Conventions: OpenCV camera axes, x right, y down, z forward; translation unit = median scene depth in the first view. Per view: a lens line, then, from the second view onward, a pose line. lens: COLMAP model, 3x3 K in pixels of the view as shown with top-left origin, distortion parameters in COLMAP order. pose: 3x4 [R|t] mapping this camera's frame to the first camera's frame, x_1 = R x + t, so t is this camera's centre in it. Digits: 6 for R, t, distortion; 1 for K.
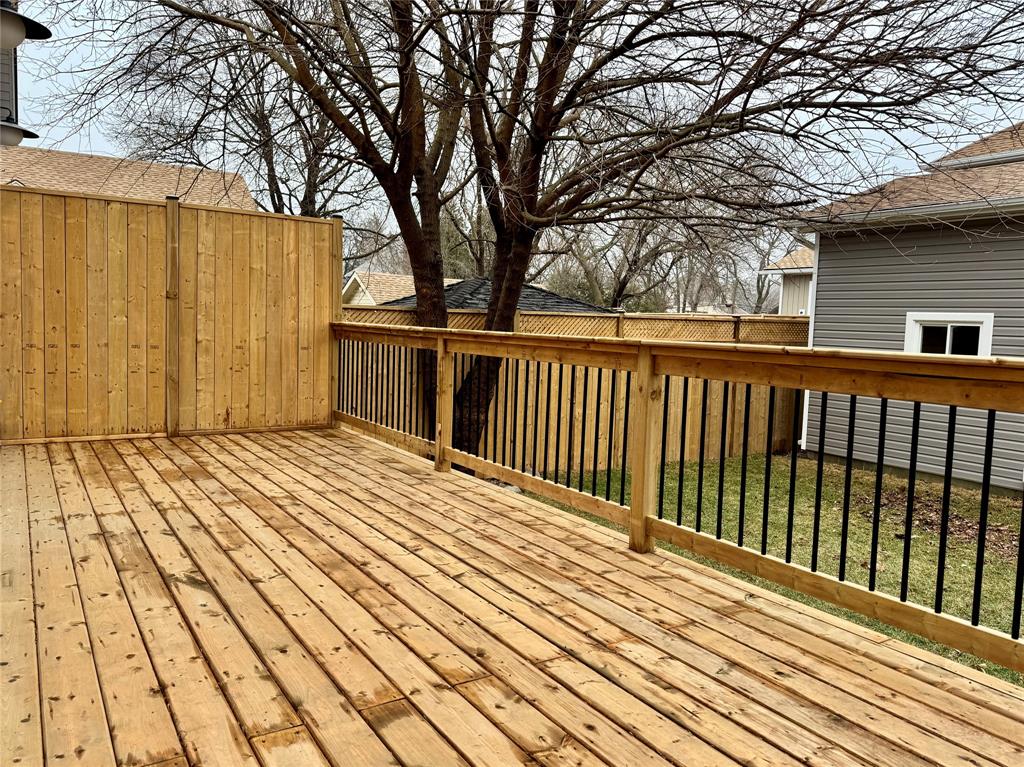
lens RADIAL K [[717.0, 0, 534.3], [0, 717.0, 361.0], [0, 0, 1]] dist [0.062977, -0.061146]
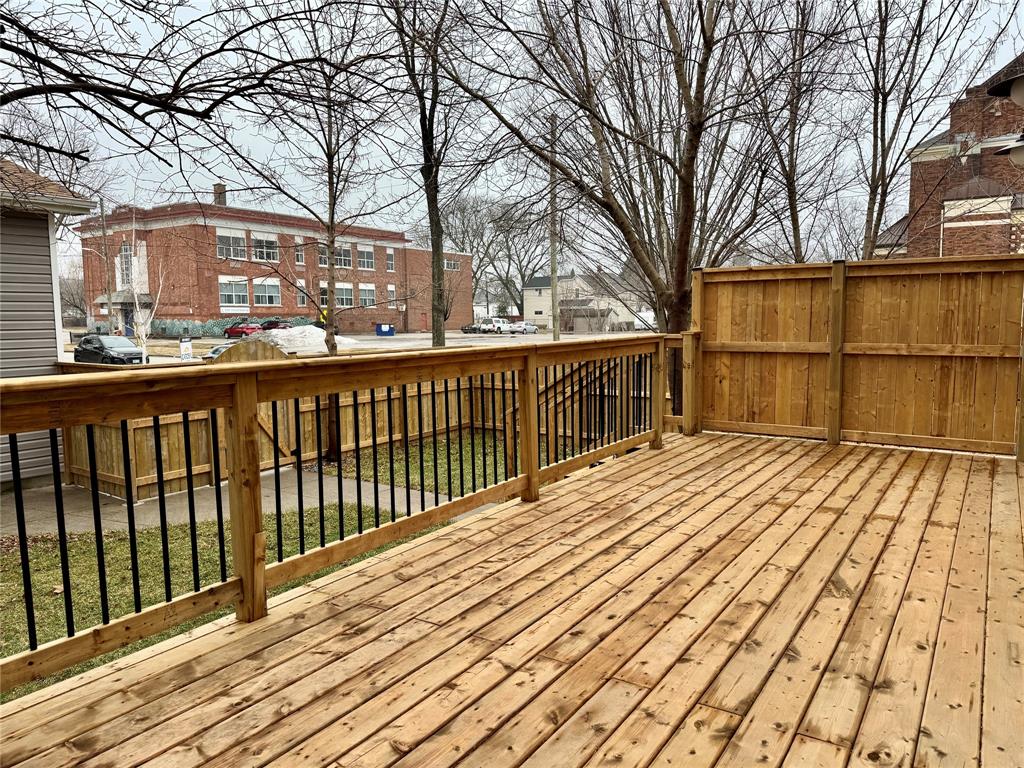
lens RADIAL K [[717.0, 0, 514.5], [0, 717.0, 385.4], [0, 0, 1]] dist [0.062977, -0.061146]
pose [[-0.357582, -0.122220, 0.925849, -1.179350], [0.050991, 0.987365, 0.150034, -0.160745], [-0.932488, 0.100859, -0.346832, 1.685210]]
